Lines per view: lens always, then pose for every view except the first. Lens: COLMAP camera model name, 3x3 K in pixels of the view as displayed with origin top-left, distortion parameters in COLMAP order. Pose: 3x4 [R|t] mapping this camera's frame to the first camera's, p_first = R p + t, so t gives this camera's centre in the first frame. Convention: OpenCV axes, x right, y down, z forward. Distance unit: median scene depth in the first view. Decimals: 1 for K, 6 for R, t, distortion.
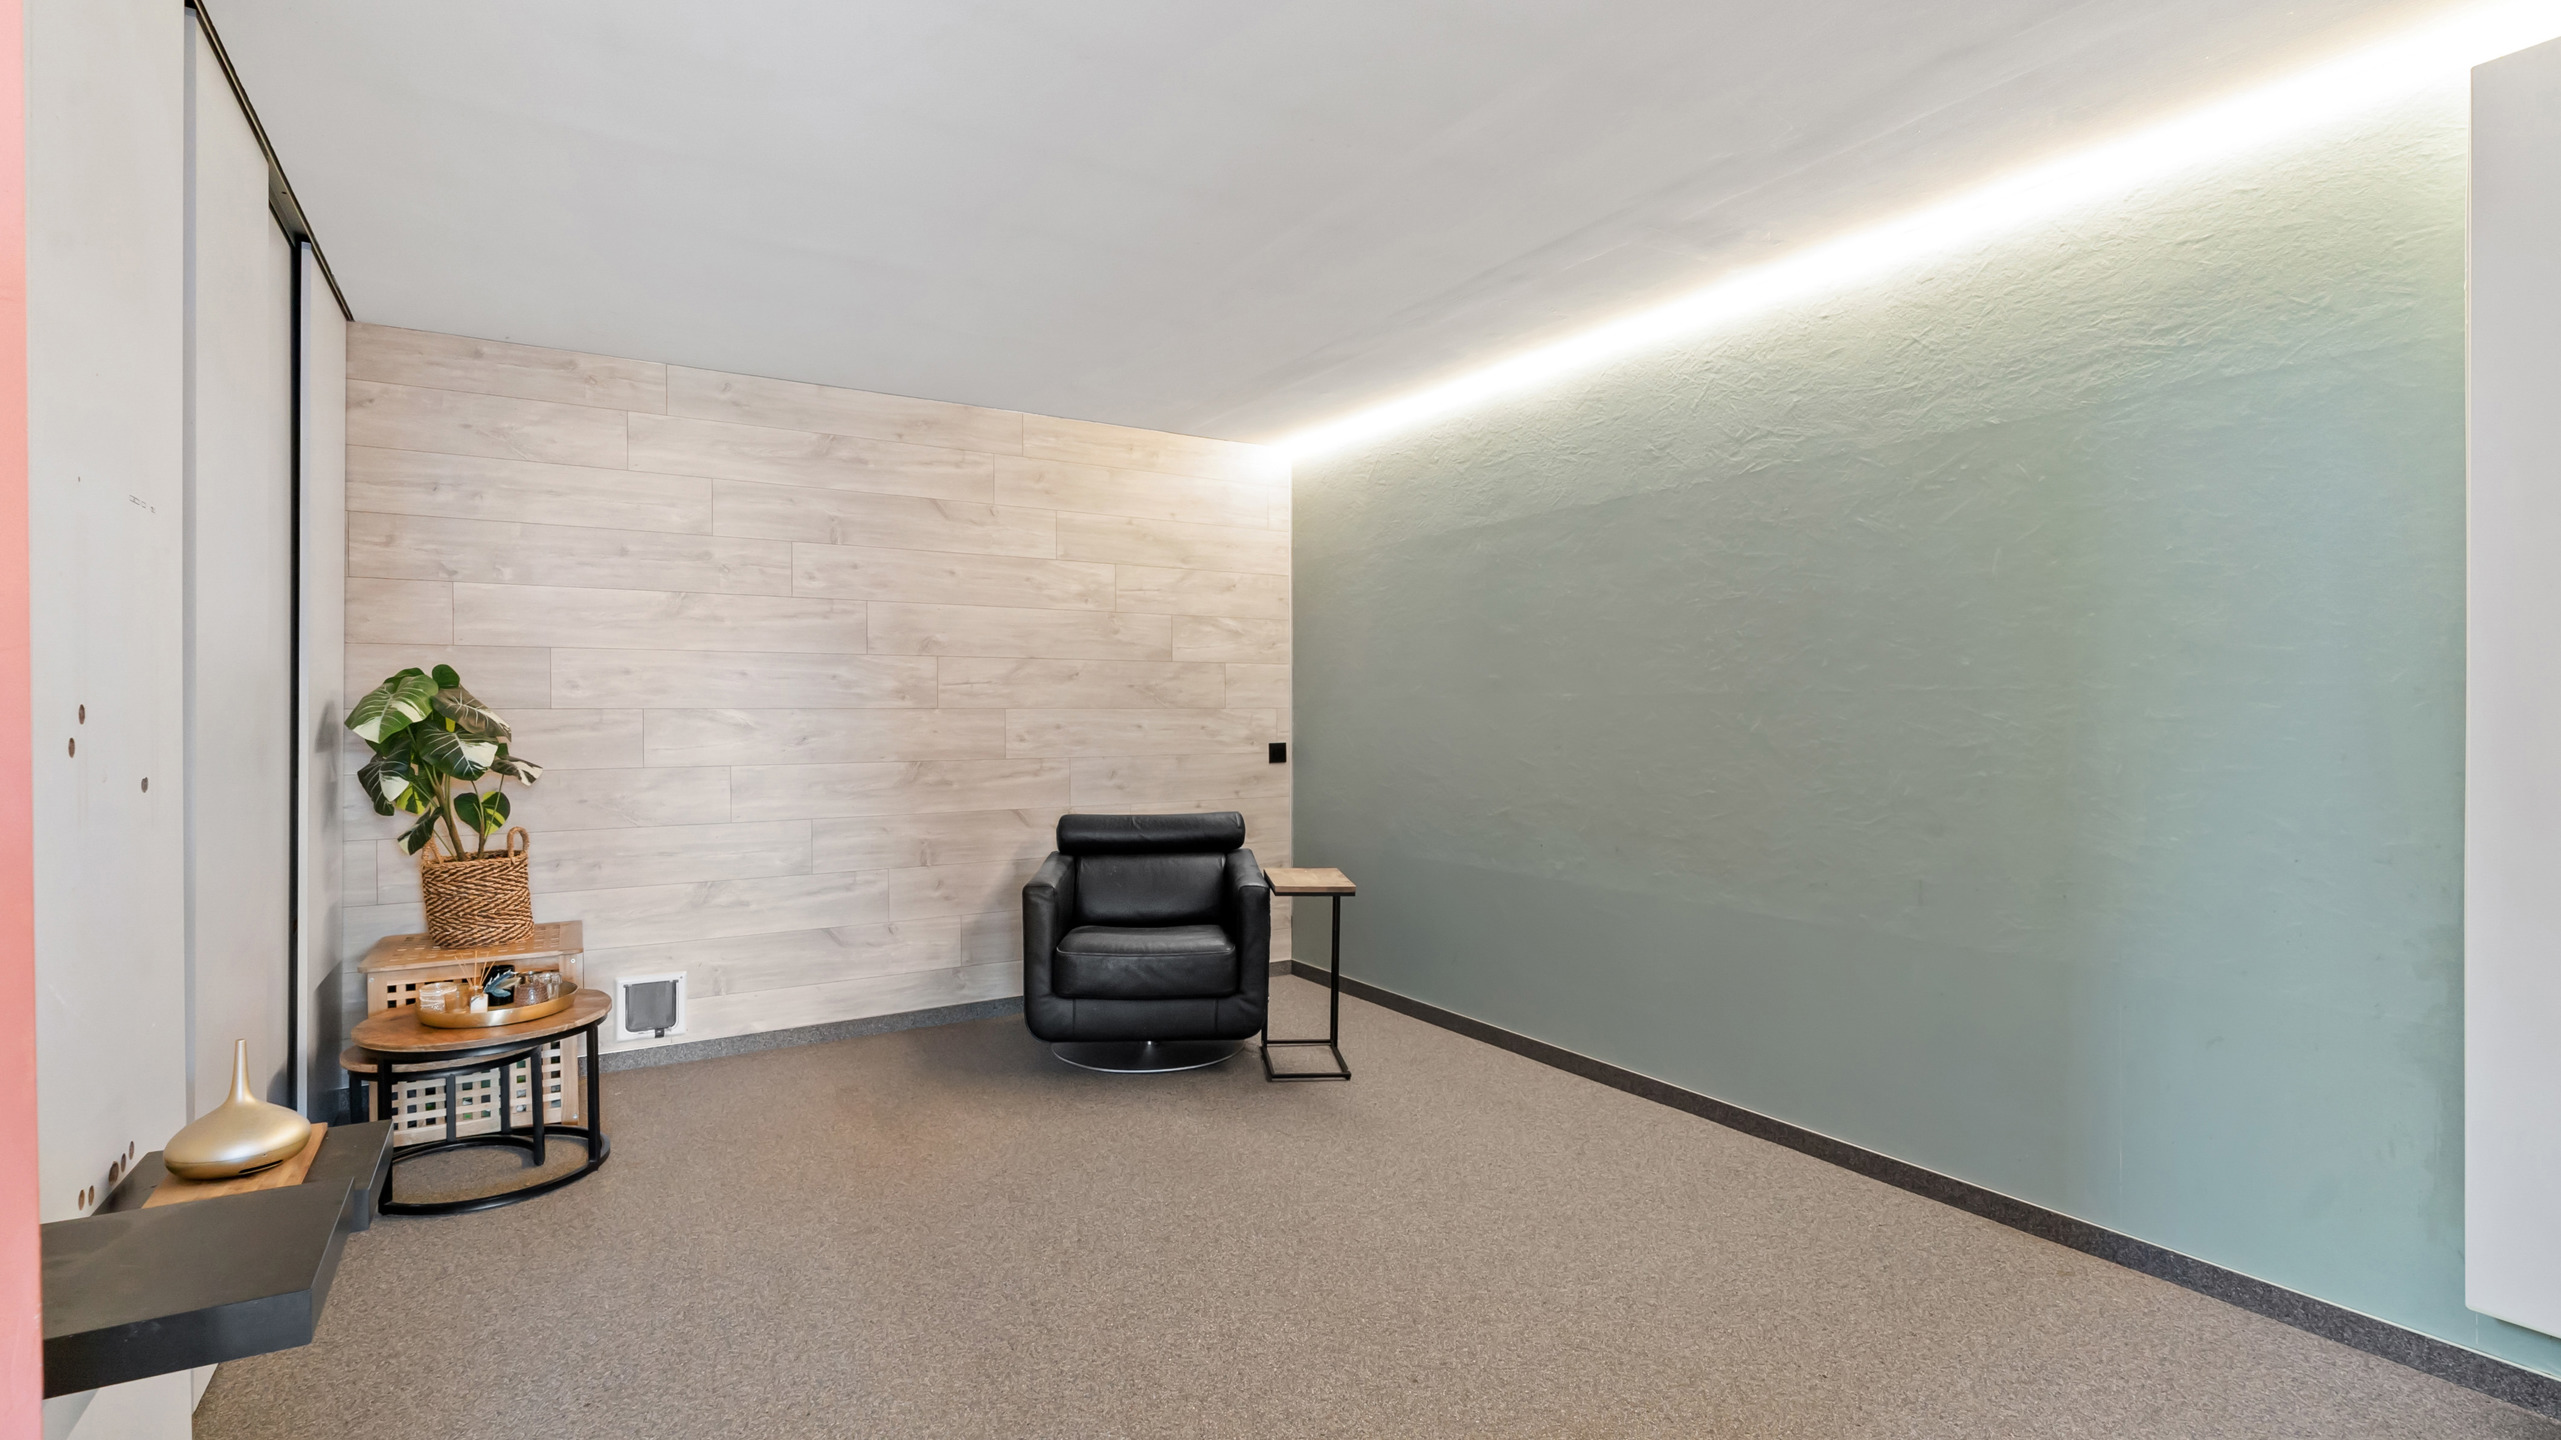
lens RADIAL K [[1183.2, 0, 1278.7], [0, 1183.2, 713.9], [0, 0, 1]] dist [-0.007479, 0.000705]
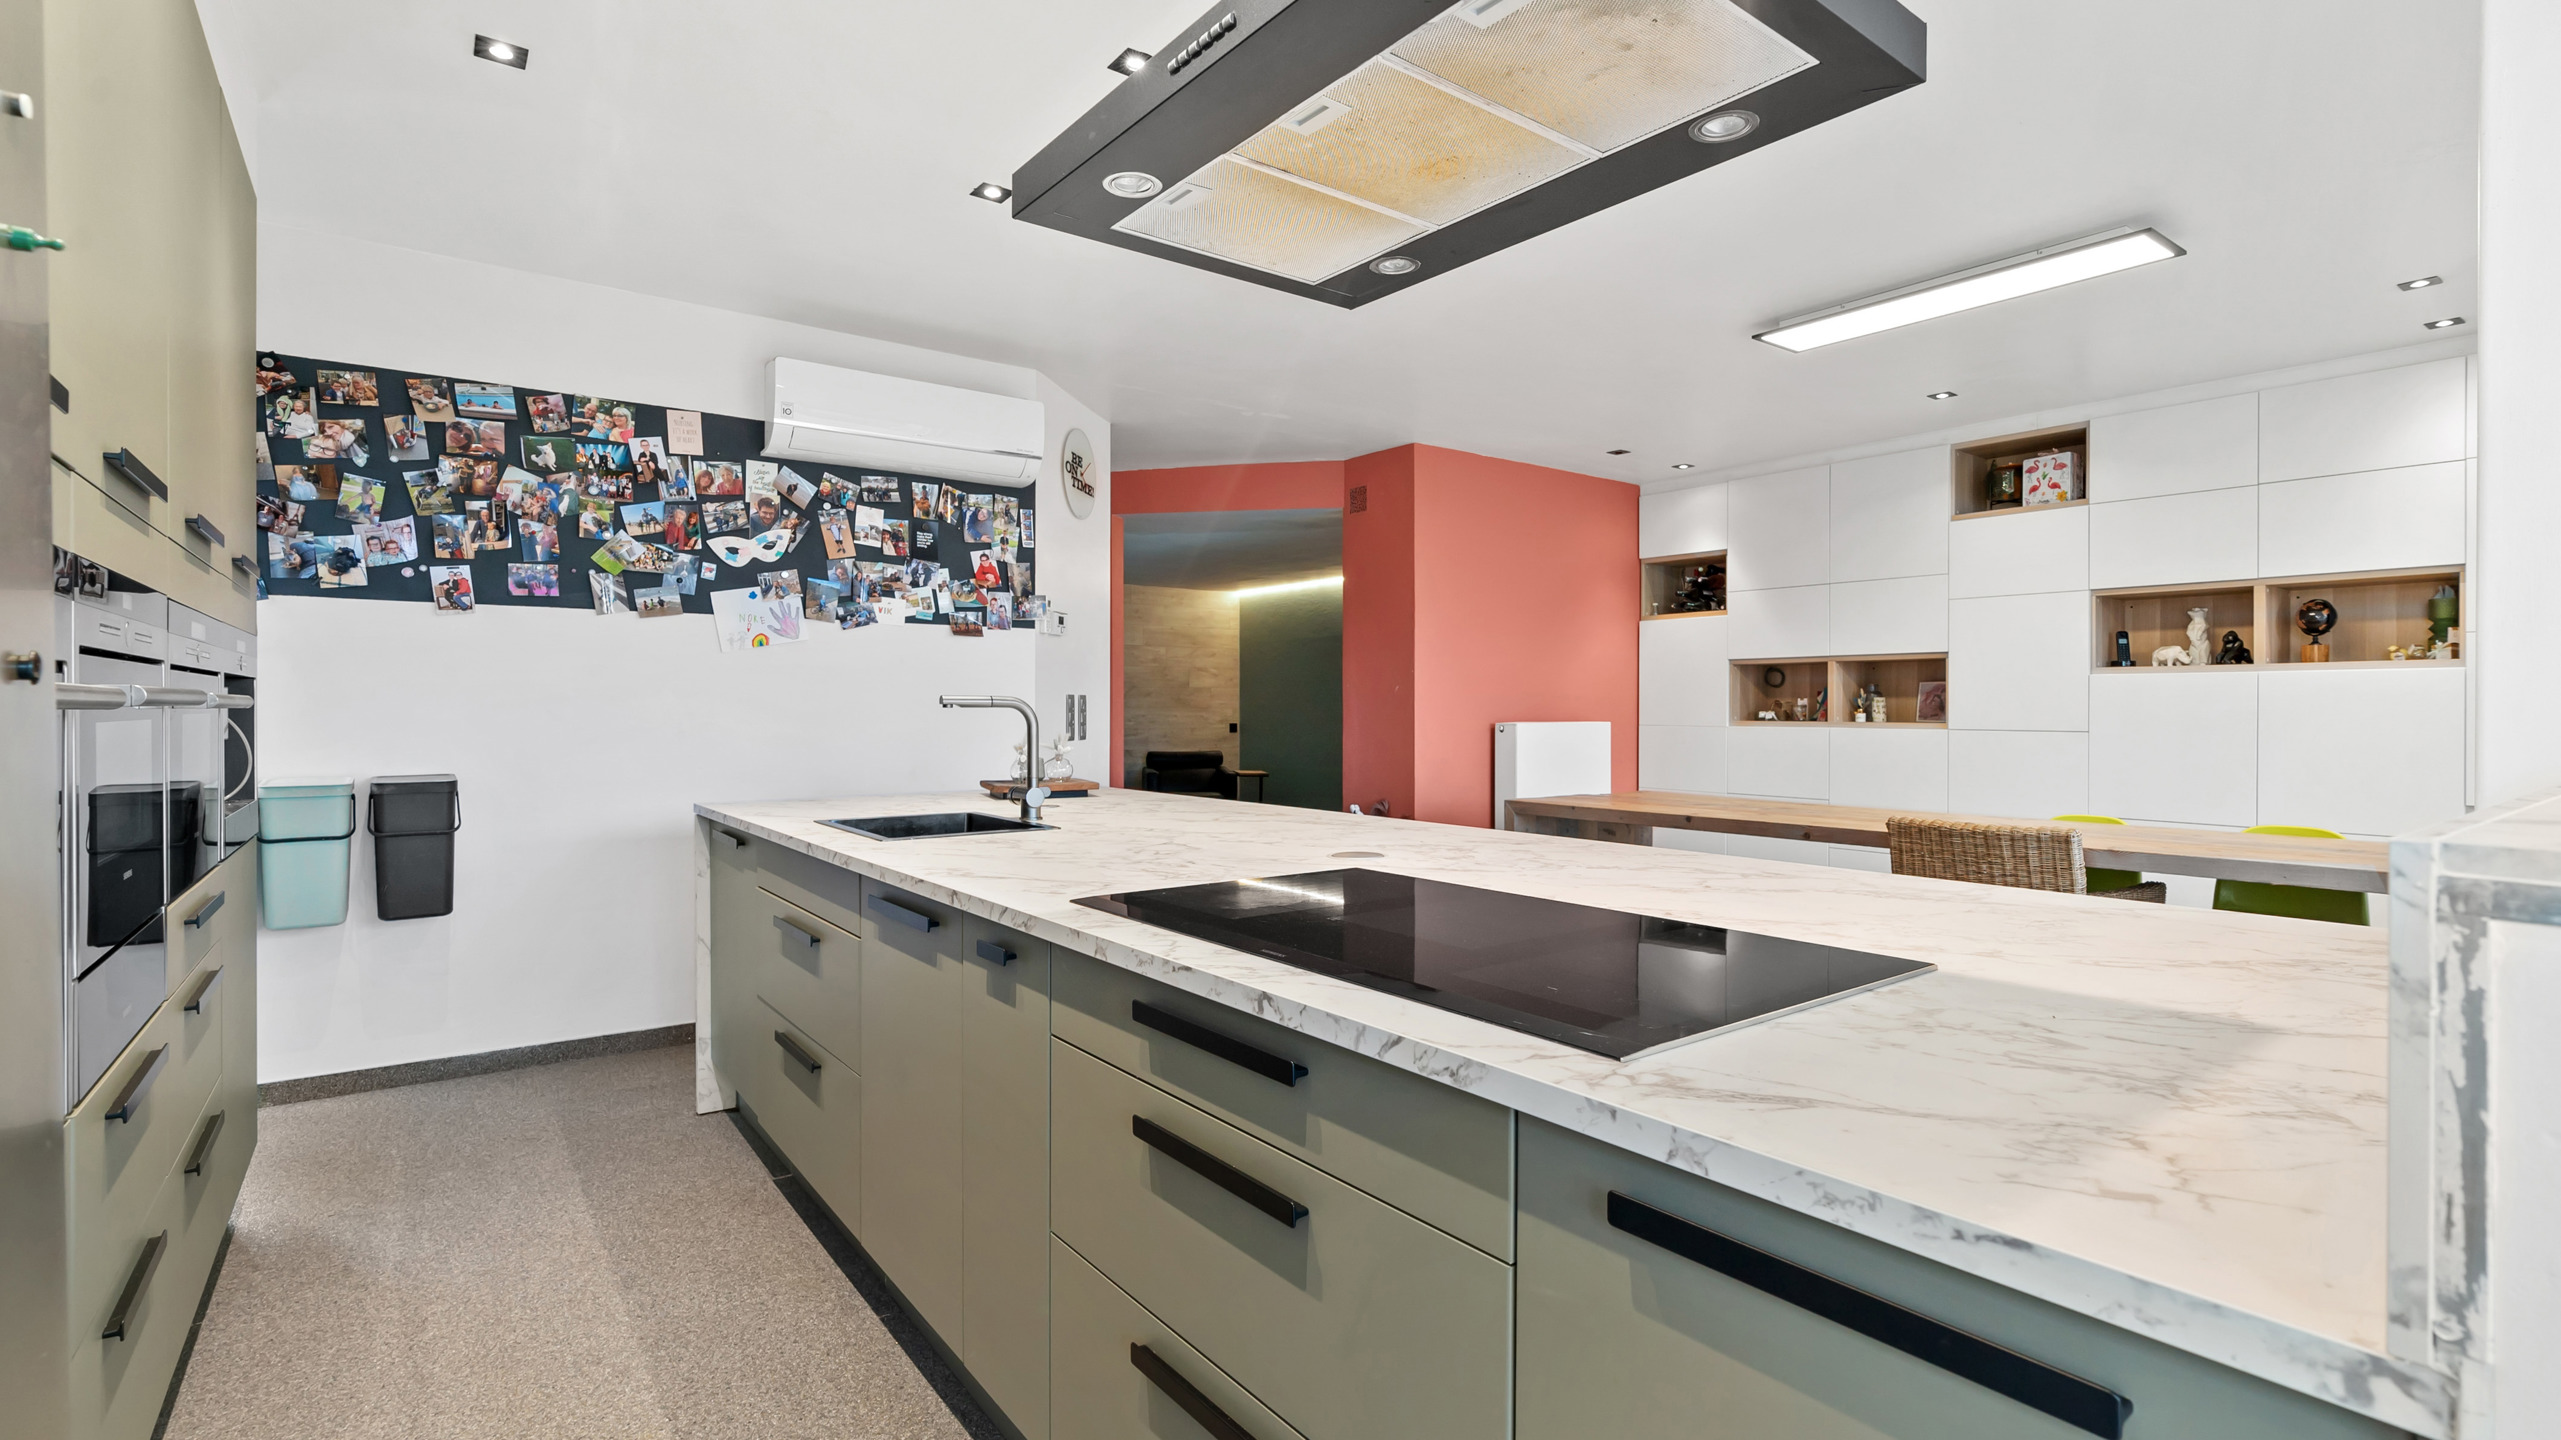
lens RADIAL K [[1183.2, 0, 1283.2], [0, 1183.2, 718.0], [0, 0, 1]] dist [-0.007479, 0.000705]
pose [[0.996825, -0.000573, 0.079617, -0.089165], [0.000570, 1.000000, 0.000061, 0.014856], [-0.079617, -0.000015, 0.996825, -1.305733]]
